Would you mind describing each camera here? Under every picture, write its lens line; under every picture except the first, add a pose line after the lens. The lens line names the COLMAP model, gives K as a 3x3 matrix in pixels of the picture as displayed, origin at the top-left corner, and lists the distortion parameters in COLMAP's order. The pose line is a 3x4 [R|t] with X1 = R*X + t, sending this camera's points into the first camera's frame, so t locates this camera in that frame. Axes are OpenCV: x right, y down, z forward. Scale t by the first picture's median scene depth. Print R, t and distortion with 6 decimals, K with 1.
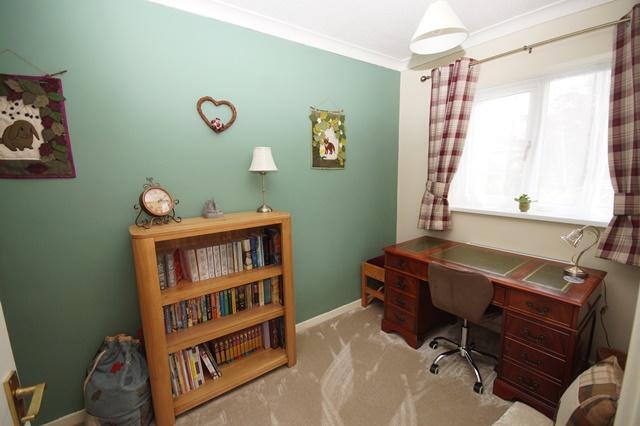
lens RADIAL K [[283.3, 0, 321.8], [0, 283.3, 215.1], [0, 0, 1]] dist [0.001278, -0.013616]
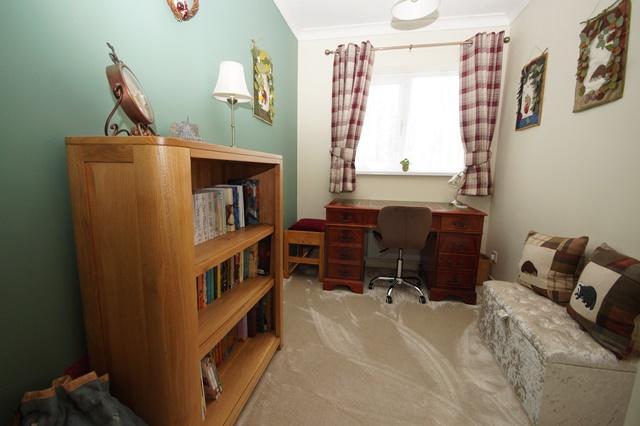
lens RADIAL K [[283.3, 0, 321.8], [0, 283.3, 215.1], [0, 0, 1]] dist [0.001278, -0.013616]
pose [[0.736697, -0.071927, 0.672386, -0.543688], [0.081640, 0.996514, 0.017151, 0.150530], [-0.671276, 0.042259, 0.740002, 0.303778]]
